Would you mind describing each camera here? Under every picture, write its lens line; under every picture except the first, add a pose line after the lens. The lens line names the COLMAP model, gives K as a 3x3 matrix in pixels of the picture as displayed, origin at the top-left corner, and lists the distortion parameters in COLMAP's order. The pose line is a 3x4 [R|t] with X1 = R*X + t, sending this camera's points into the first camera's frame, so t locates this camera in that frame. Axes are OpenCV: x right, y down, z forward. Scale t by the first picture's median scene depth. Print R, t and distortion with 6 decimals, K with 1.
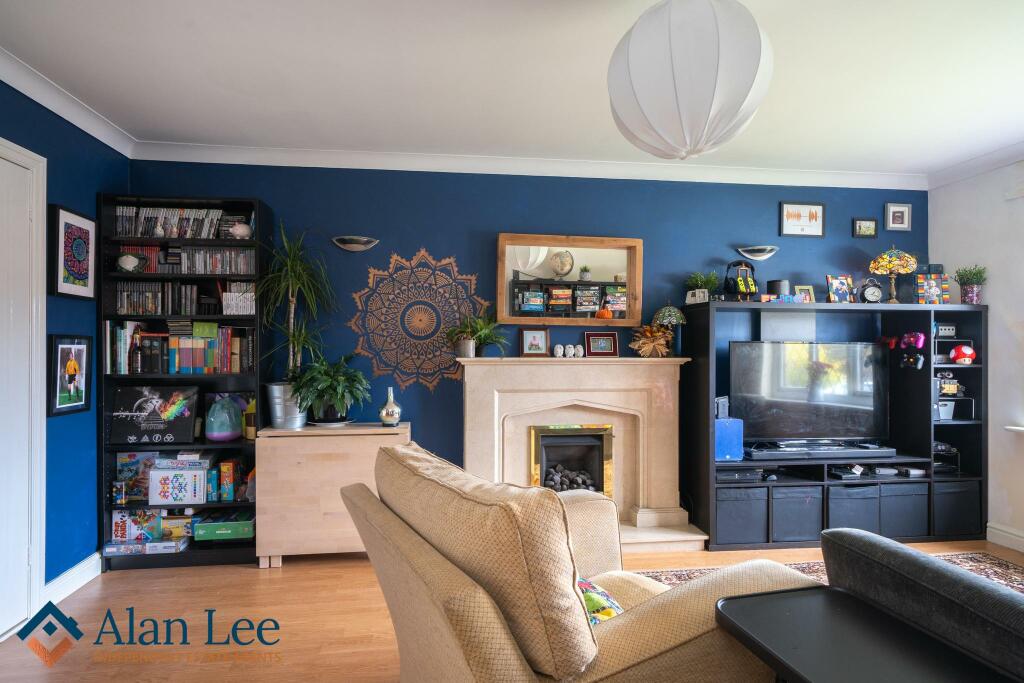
lens RADIAL K [[536.5, 0, 510.5], [0, 536.5, 340.3], [0, 0, 1]] dist [0.000441, -0.000252]
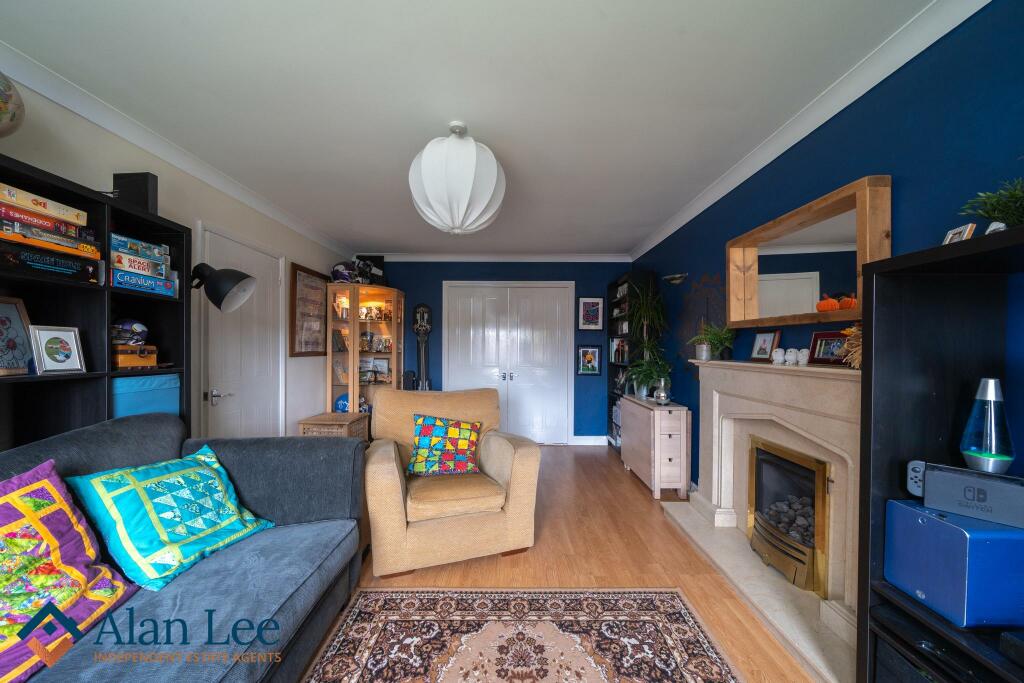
lens RADIAL K [[358.0, 0, 511.0], [0, 358.0, 349.2], [0, 0, 1]] dist [0.000085, -0.000008]
pose [[-0.133727, -0.000676, -0.991018, 0.827083], [0.003761, 0.999992, -0.001190, 0.009902], [0.991011, -0.003887, -0.133724, 0.767758]]
